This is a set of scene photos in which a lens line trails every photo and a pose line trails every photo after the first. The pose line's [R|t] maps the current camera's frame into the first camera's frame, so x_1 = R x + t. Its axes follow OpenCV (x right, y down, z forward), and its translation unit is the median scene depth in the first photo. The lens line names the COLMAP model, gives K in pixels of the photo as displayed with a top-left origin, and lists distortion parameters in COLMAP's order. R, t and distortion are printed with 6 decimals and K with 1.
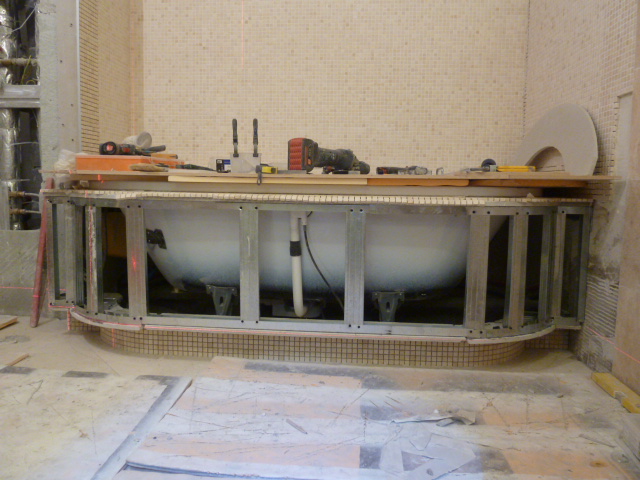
lens RADIAL K [[478.9, 0, 319.4], [0, 478.9, 235.6], [0, 0, 1]] dist [-0.034253, 0.002153]
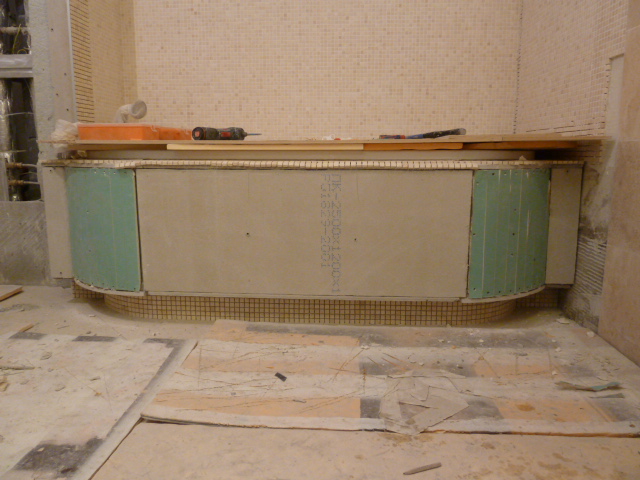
lens RADIAL K [[478.9, 0, 318.6], [0, 478.9, 235.1], [0, 0, 1]] dist [-0.034253, 0.002153]
pose [[0.999810, -0.017316, 0.008921, -0.005686], [0.016660, 0.997480, 0.068971, 0.002318], [-0.010093, -0.068810, 0.997579, -0.022346]]
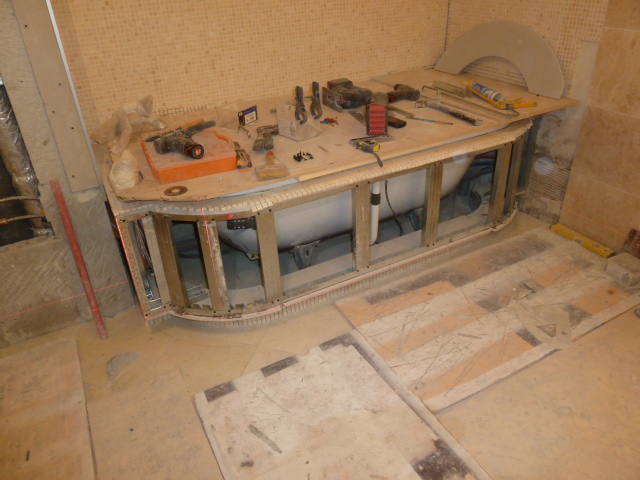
lens RADIAL K [[478.9, 0, 320.3], [0, 478.9, 237.1], [0, 0, 1]] dist [-0.034253, 0.002153]
pose [[0.839538, -0.322358, 0.437334, -0.666136], [0.110234, 0.889282, 0.443876, -0.398095], [-0.532000, -0.324442, 0.782121, 0.115286]]
